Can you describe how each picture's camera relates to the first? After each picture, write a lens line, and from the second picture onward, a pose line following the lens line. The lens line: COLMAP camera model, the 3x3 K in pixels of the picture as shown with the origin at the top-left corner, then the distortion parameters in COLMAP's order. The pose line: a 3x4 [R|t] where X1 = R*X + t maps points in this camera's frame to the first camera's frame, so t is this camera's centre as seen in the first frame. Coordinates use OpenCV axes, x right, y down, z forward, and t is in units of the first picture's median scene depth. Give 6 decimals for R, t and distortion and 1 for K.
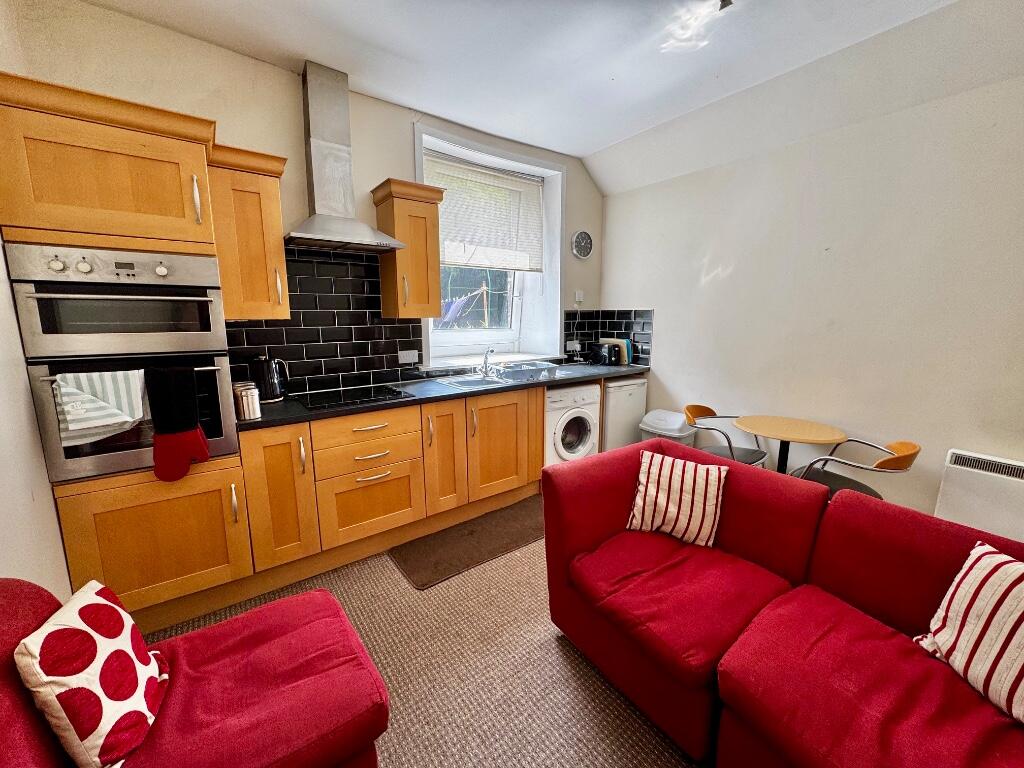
lens RADIAL K [[406.3, 0, 512.0], [0, 406.3, 384.0], [0, 0, 1]] dist [-0.003157, -0.000354]
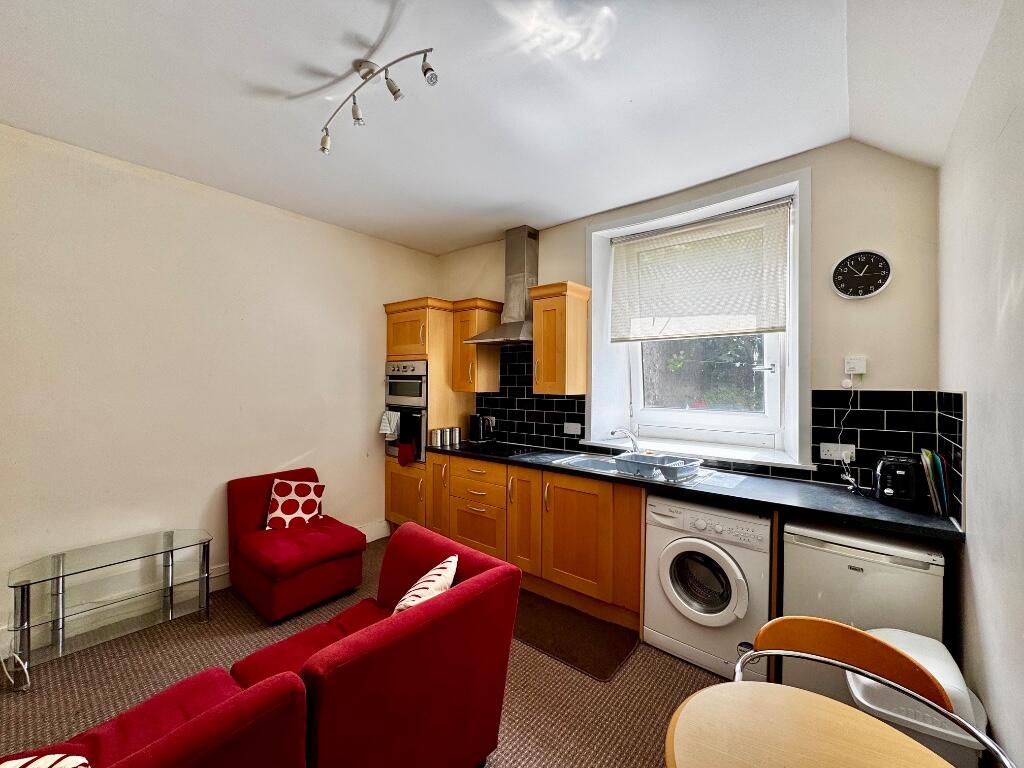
lens RADIAL K [[406.3, 0, 512.0], [0, 406.3, 384.0], [0, 0, 1]] dist [-0.003157, -0.000354]
pose [[0.239780, 0.008034, -0.970794, 0.762627], [-0.172774, 0.984356, -0.034528, -0.117575], [0.955330, 0.176007, 0.237417, 0.550403]]
